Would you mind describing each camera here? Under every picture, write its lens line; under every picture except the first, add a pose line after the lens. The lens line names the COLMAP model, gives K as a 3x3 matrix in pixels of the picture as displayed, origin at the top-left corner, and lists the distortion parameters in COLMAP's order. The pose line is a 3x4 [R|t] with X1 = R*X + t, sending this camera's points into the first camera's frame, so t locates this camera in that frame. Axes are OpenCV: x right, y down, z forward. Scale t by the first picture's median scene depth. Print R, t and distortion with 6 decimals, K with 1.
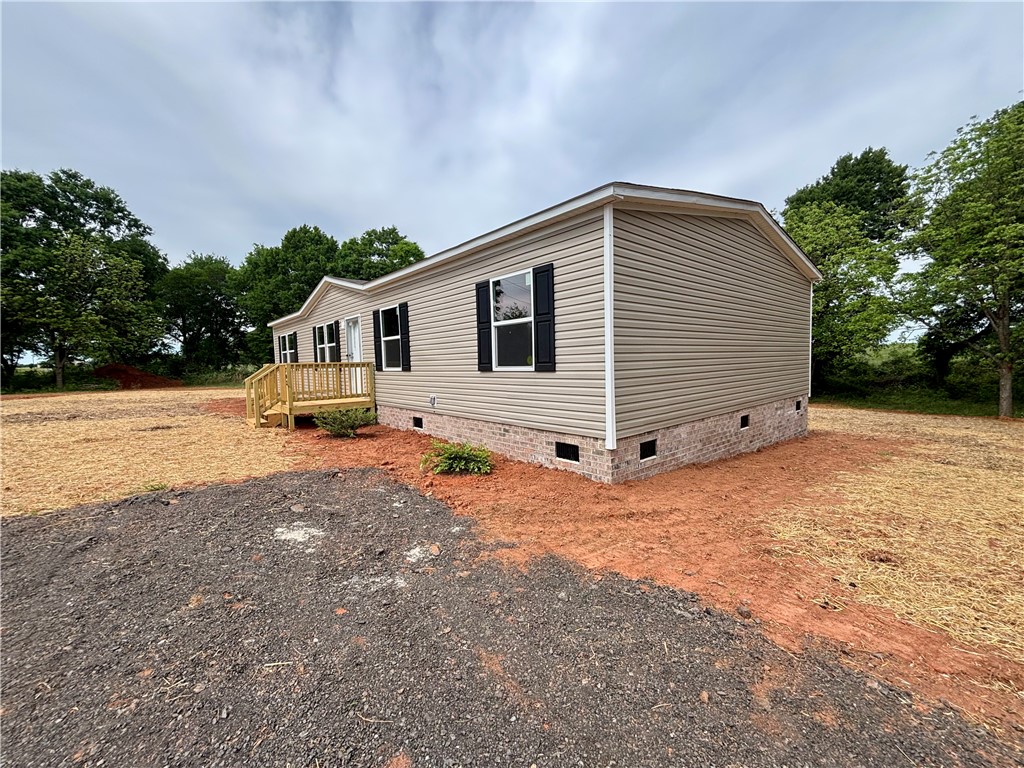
lens RADIAL K [[412.9, 0, 503.6], [0, 412.9, 386.4], [0, 0, 1]] dist [-0.000100, 0.000334]
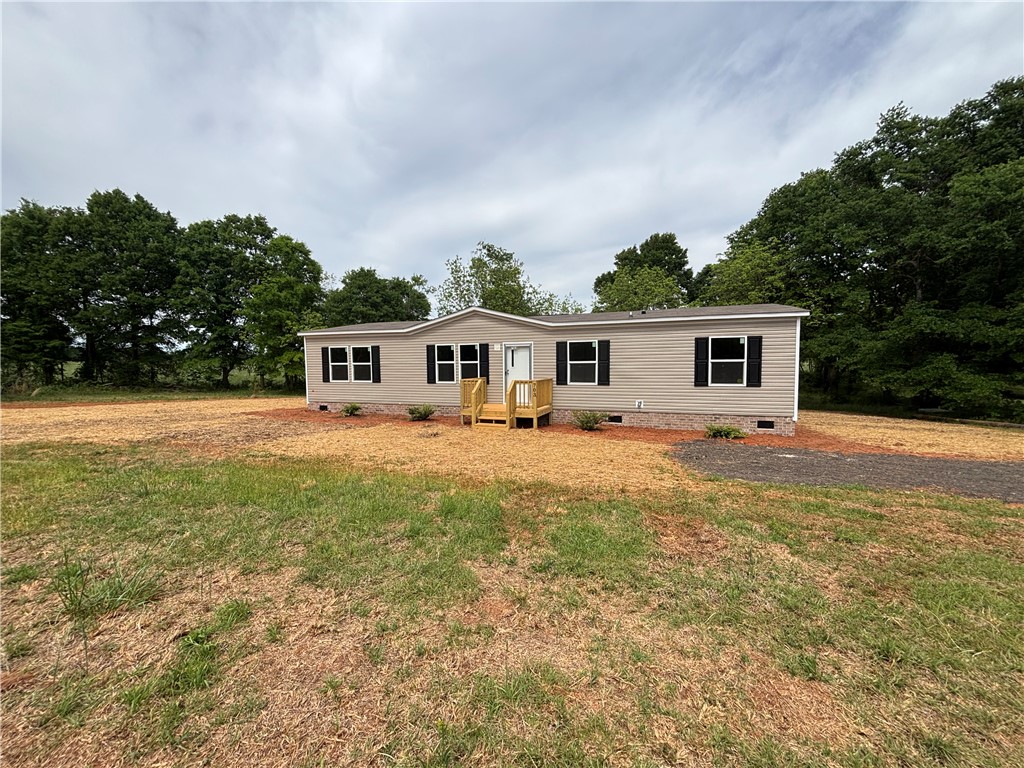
lens RADIAL K [[412.9, 0, 508.3], [0, 412.9, 382.4], [0, 0, 1]] dist [-0.000100, 0.000334]
pose [[0.869696, -0.006203, 0.493550, -1.202858], [0.017085, 0.999700, -0.017541, -0.025763], [-0.493293, 0.023688, 0.869541, -0.114298]]
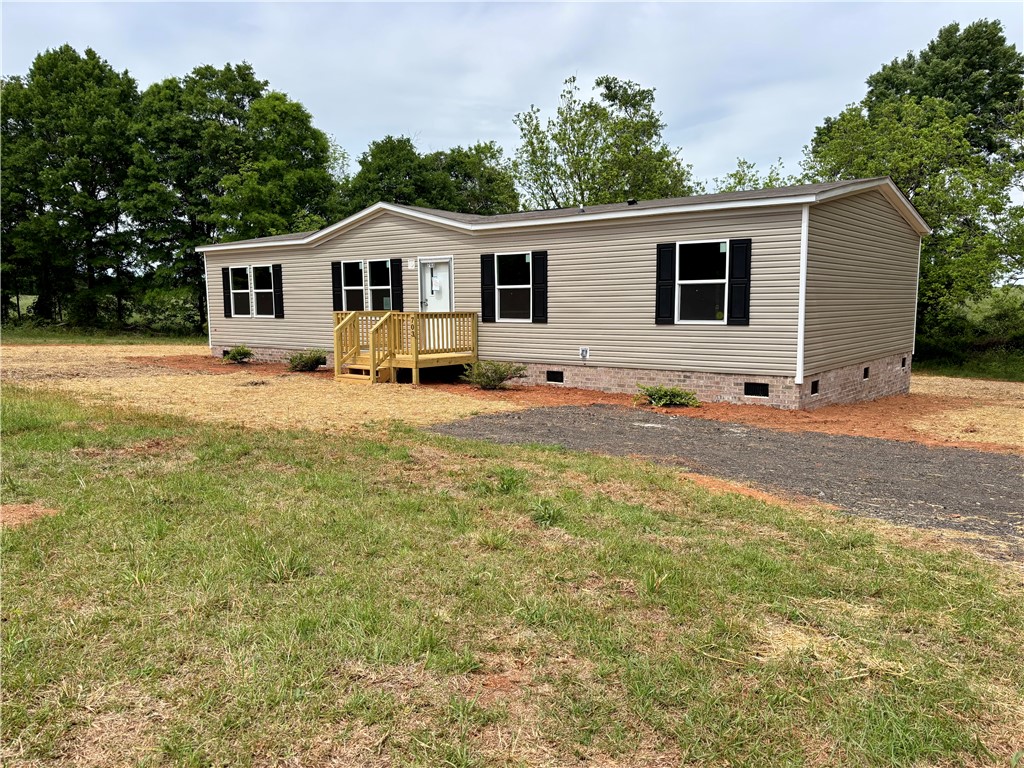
lens RADIAL K [[779.7, 0, 504.3], [0, 779.7, 392.6], [0, 0, 1]] dist [0.013906, -0.002940]
pose [[0.981471, -0.003728, 0.191574, -0.623767], [-0.006335, 0.998633, 0.051885, 0.029041], [-0.191505, -0.052138, 0.980106, -0.700636]]
